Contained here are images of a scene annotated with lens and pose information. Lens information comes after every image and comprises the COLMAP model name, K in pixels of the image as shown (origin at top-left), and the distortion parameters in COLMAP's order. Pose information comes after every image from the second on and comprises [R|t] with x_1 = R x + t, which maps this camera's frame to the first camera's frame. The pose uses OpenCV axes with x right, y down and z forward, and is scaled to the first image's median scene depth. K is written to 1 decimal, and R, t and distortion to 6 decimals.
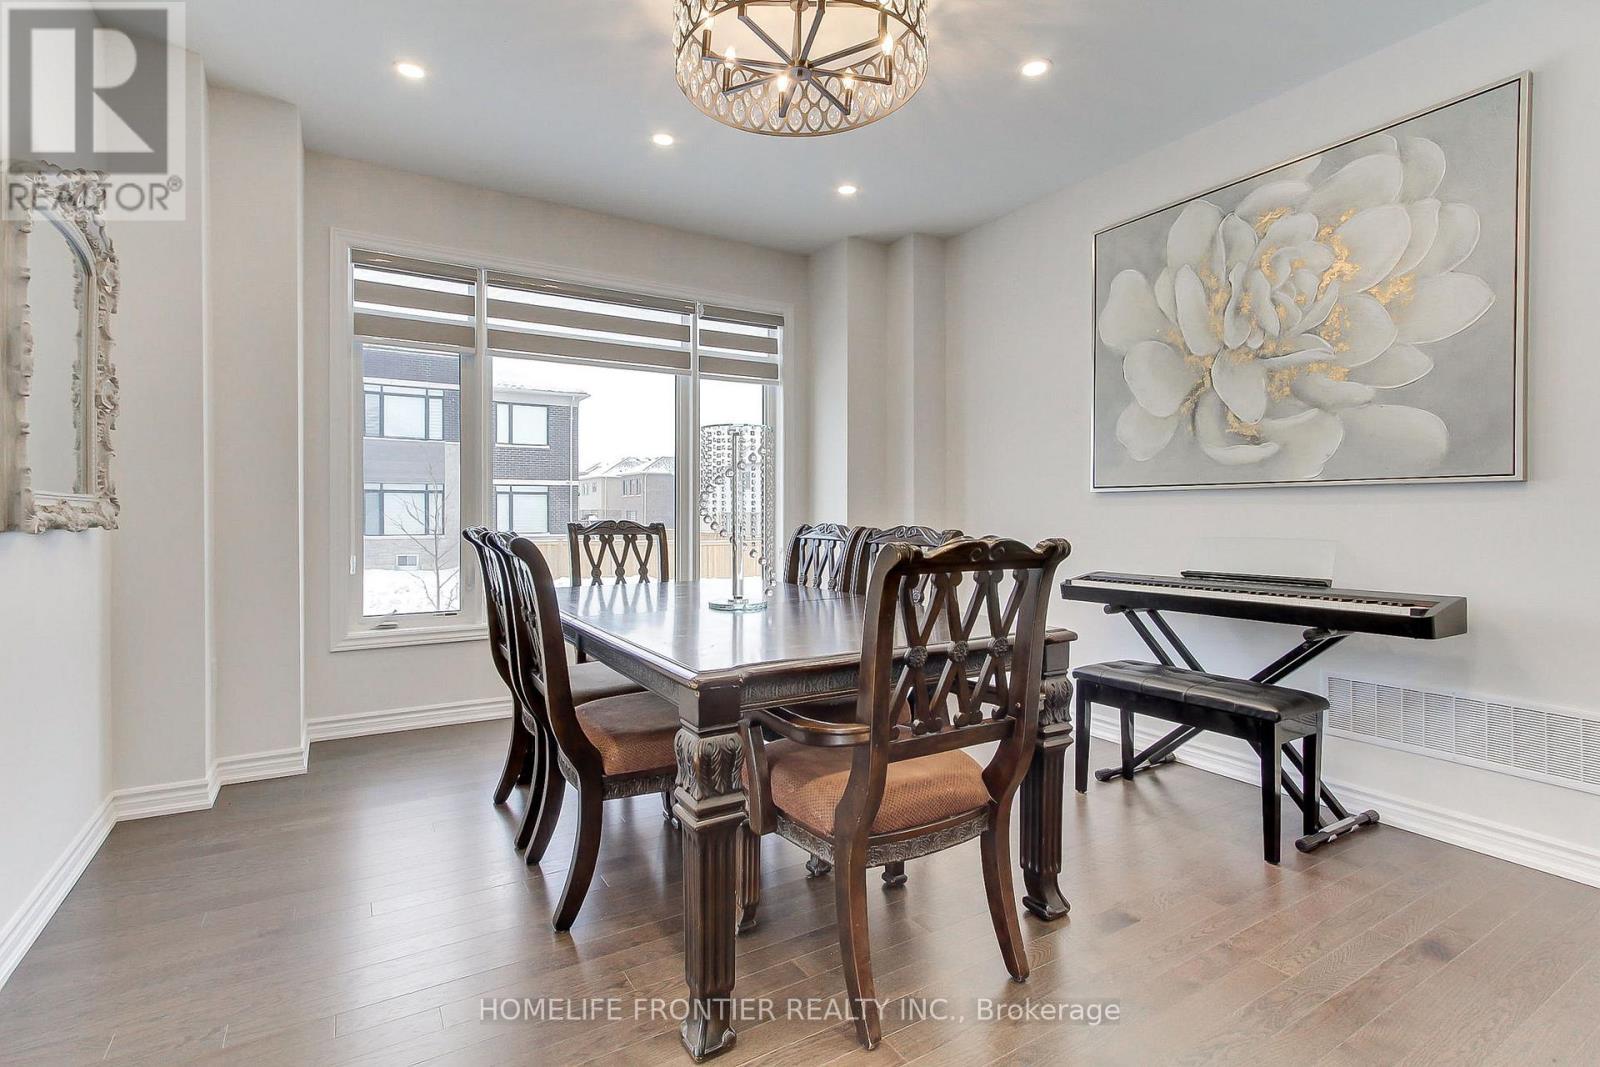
lens RADIAL K [[761.4, 0, 807.5], [0, 761.4, 532.8], [0, 0, 1]] dist [0.006149, 0.002112]
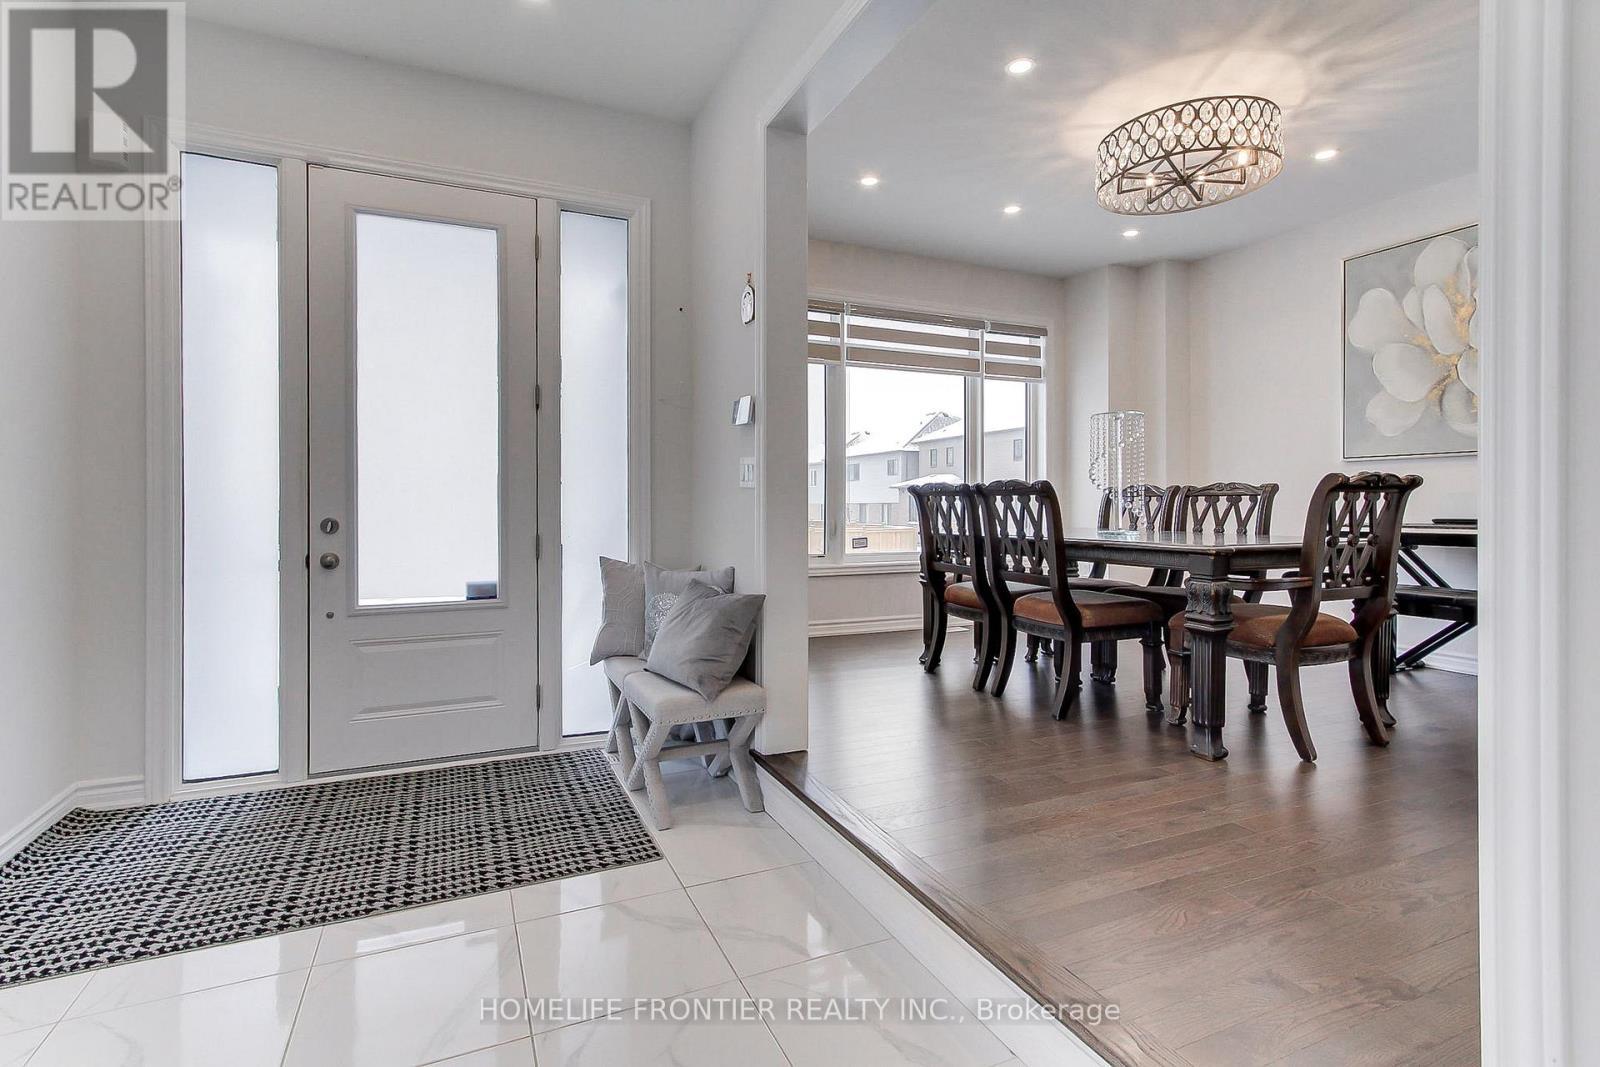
lens RADIAL K [[761.4, 0, 800.2], [0, 761.4, 518.6], [0, 0, 1]] dist [0.006149, 0.002112]
pose [[0.991541, 0.001301, -0.129788, -0.327759], [-0.002825, 0.999929, -0.011562, 0.053803], [0.129763, 0.011831, 0.991474, -0.351127]]
